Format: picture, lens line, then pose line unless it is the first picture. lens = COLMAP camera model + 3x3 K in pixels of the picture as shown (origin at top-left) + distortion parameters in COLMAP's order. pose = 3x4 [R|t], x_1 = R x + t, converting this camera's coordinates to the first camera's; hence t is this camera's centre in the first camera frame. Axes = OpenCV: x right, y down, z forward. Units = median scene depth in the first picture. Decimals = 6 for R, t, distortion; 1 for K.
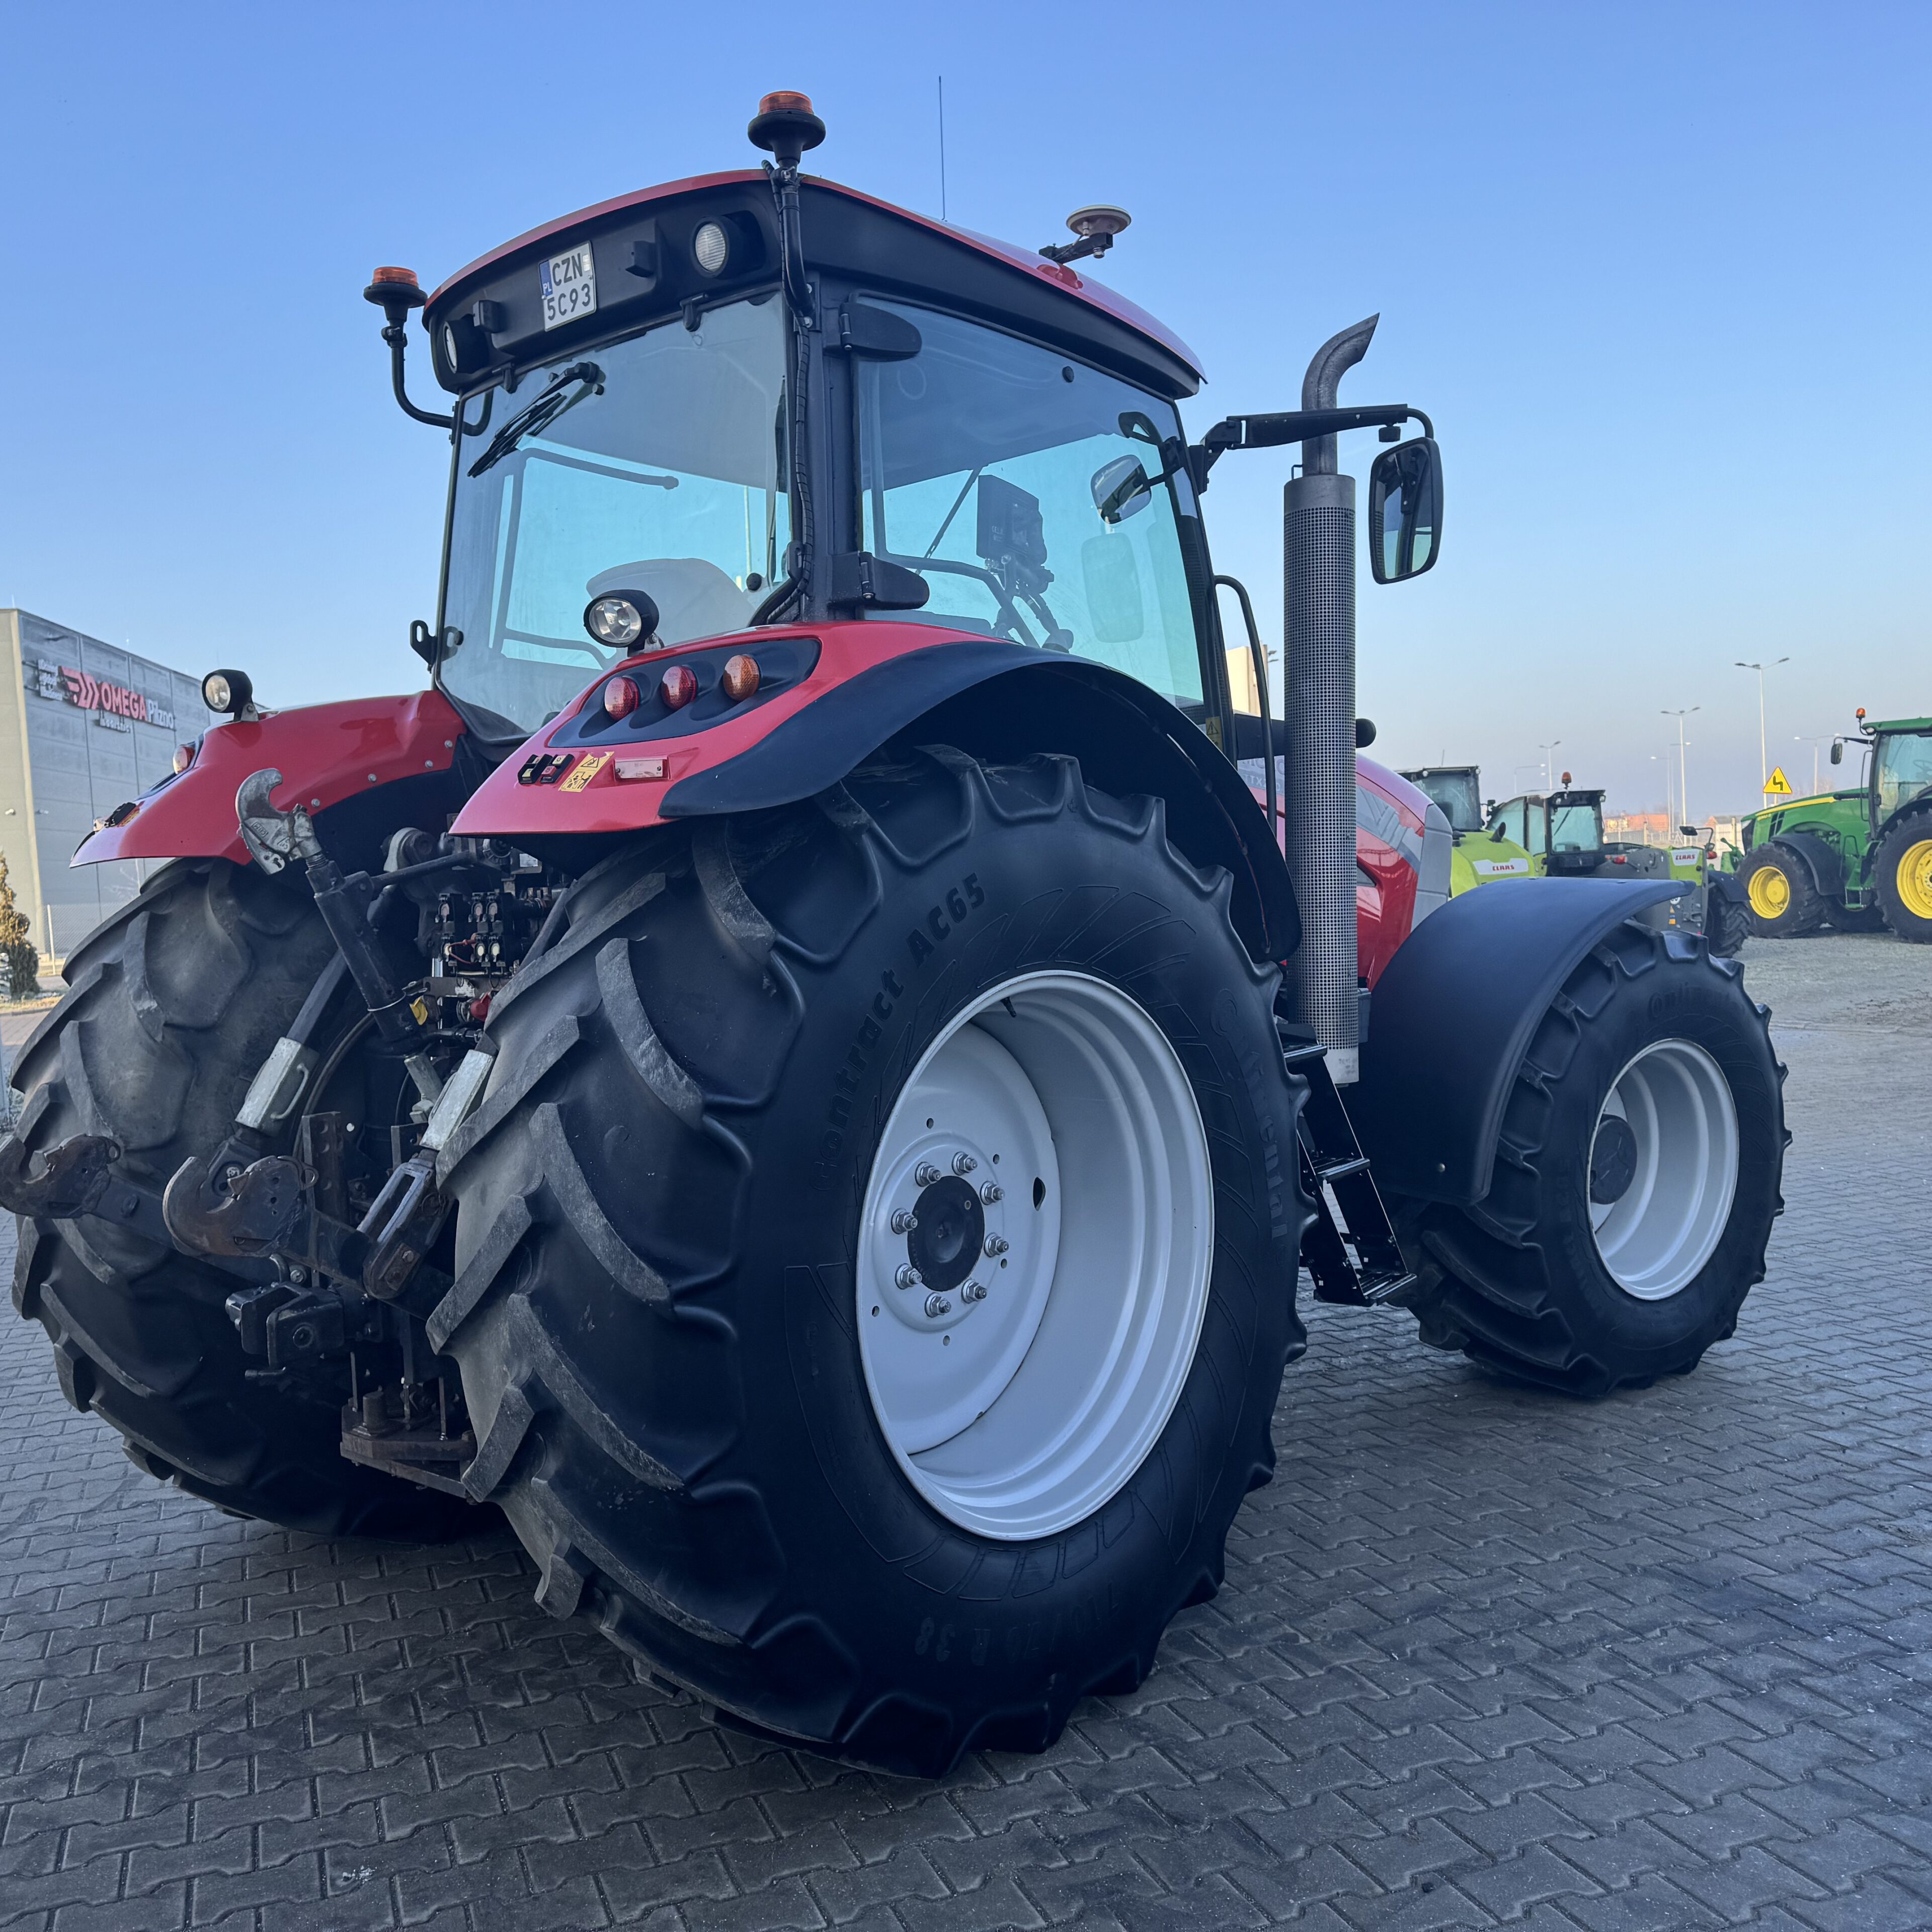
lens RADIAL K [[1811.1, 0, 966.0], [0, 1811.1, 966.0], [0, 0, 1]] dist [0.151781, -0.214334]
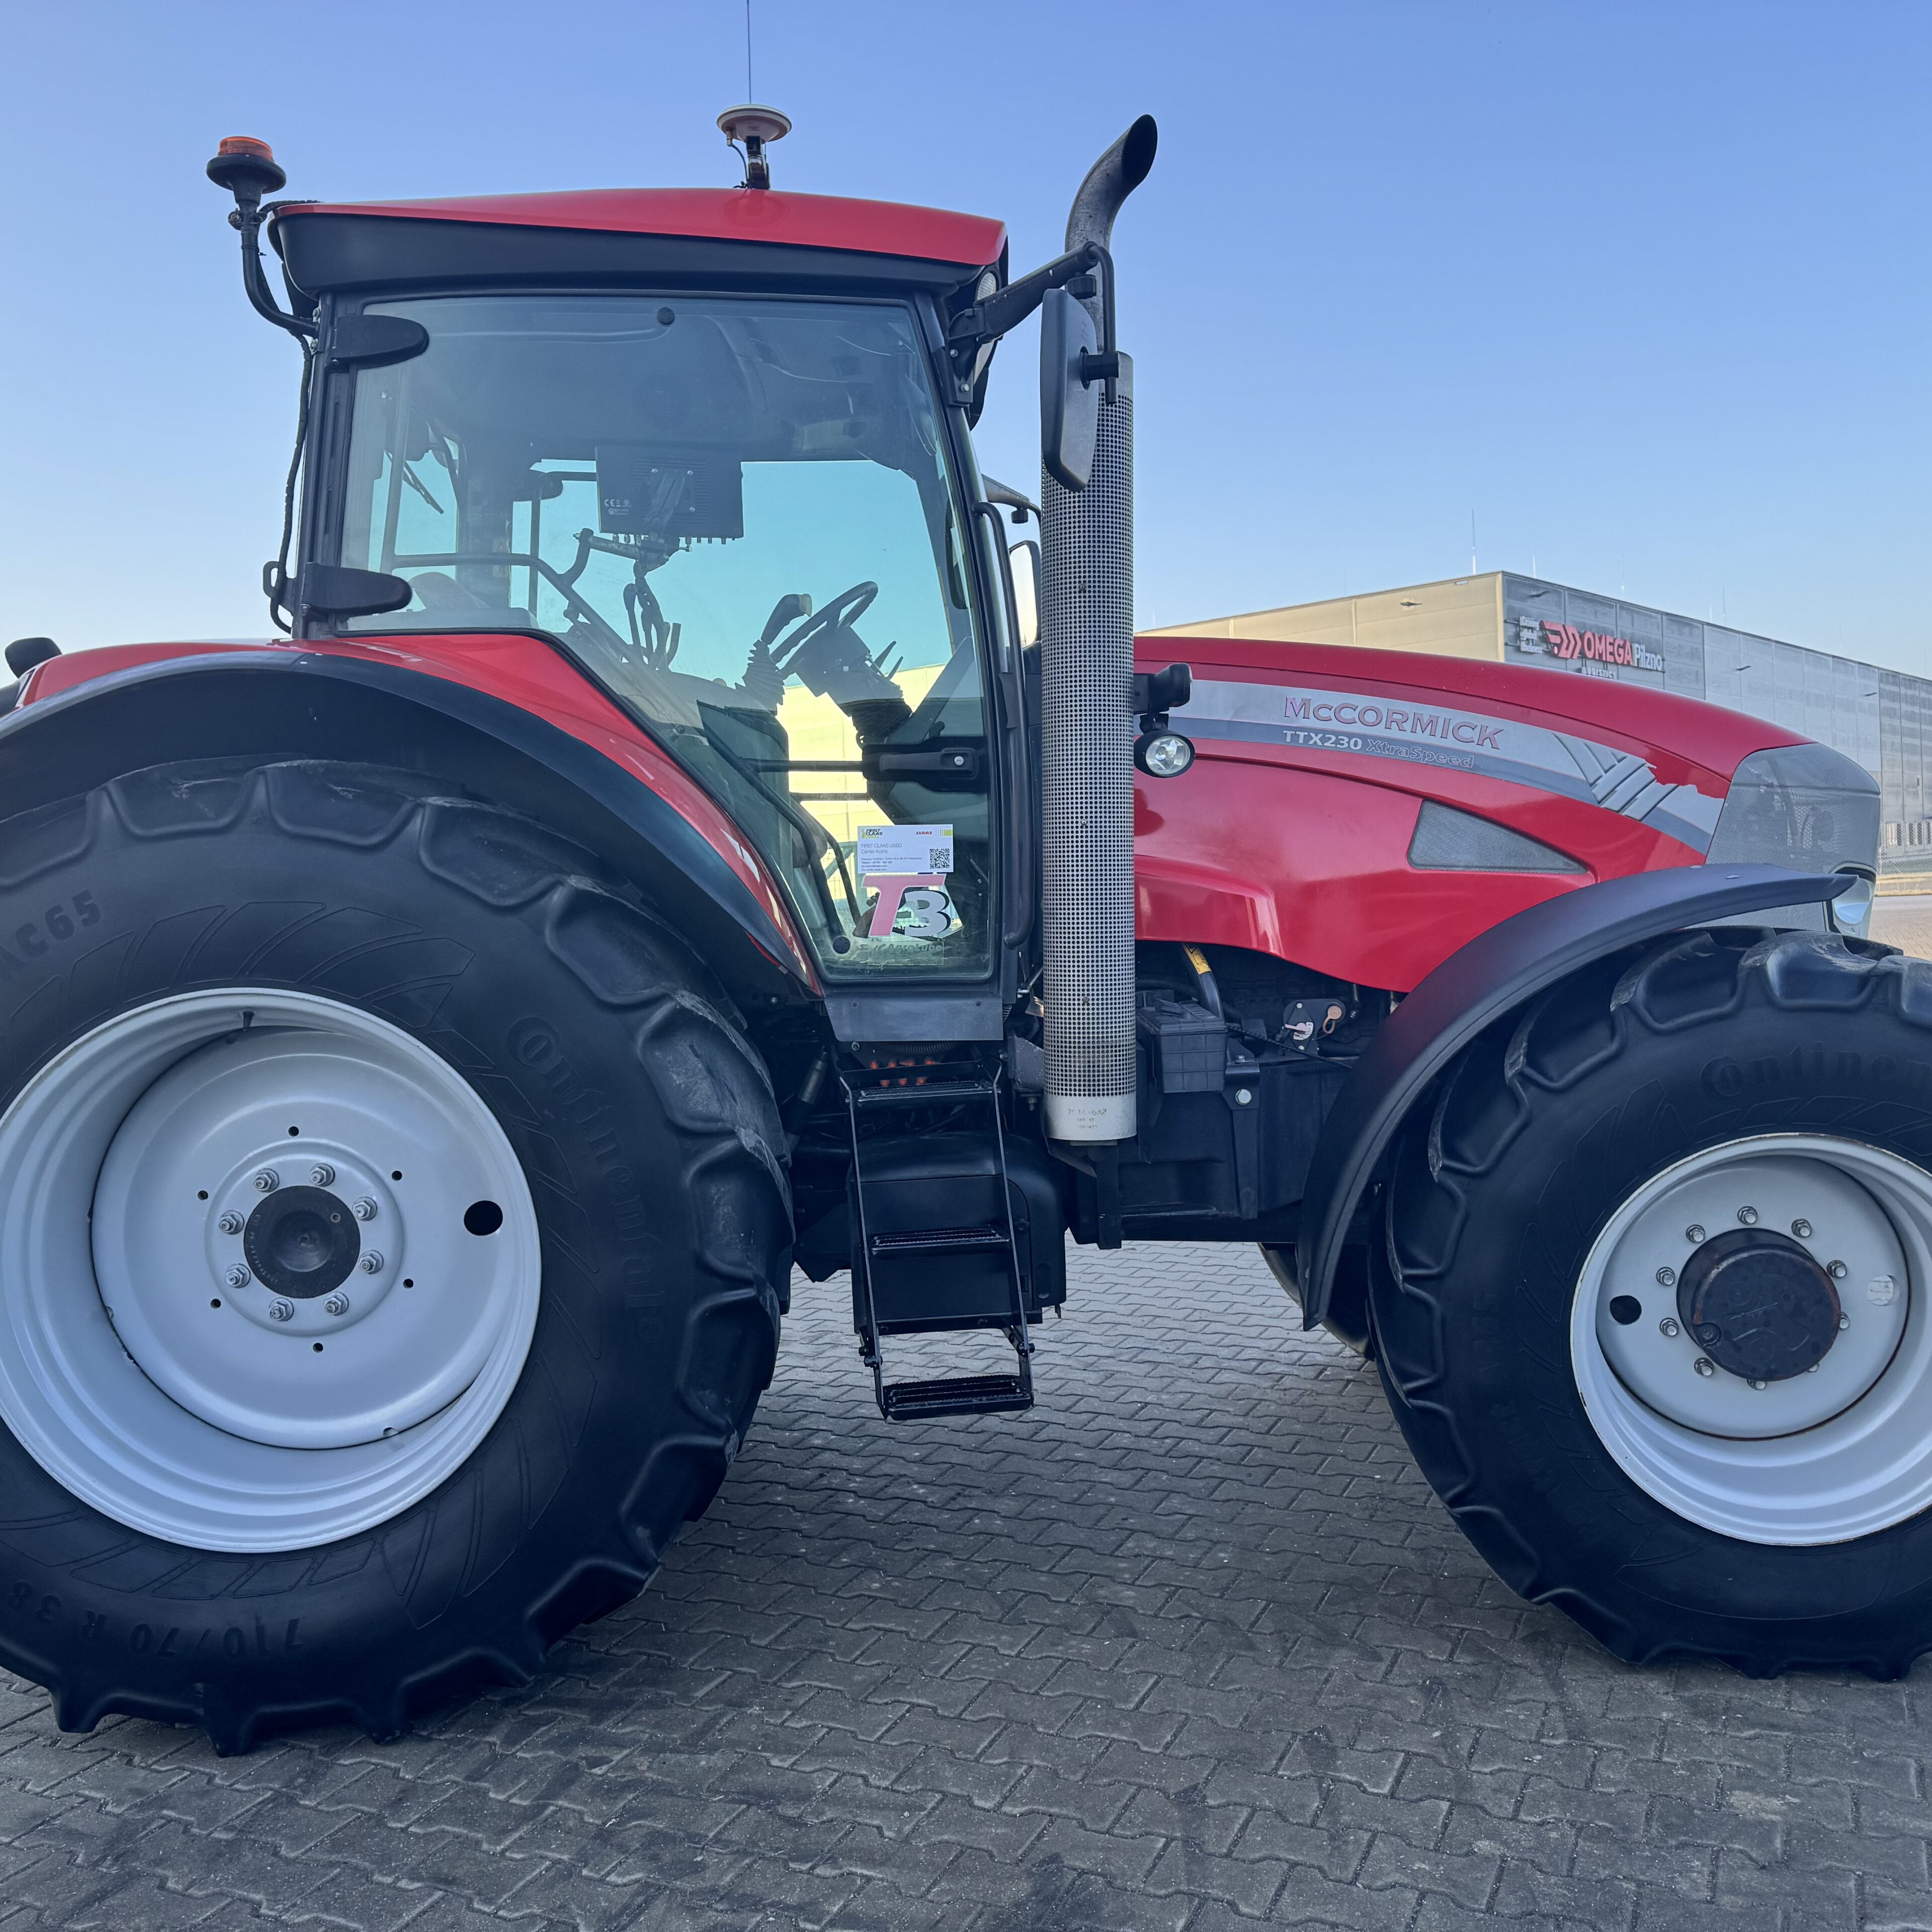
lens RADIAL K [[1856.6, 0, 965.9], [0, 1856.6, 985.0], [0, 0, 1]] dist [-0.012398, -0.016372]
pose [[0.668280, 0.051134, -0.742151, 0.362717], [-0.017882, 0.998451, 0.052691, -0.020183], [0.743695, -0.021941, 0.668159, 0.217754]]
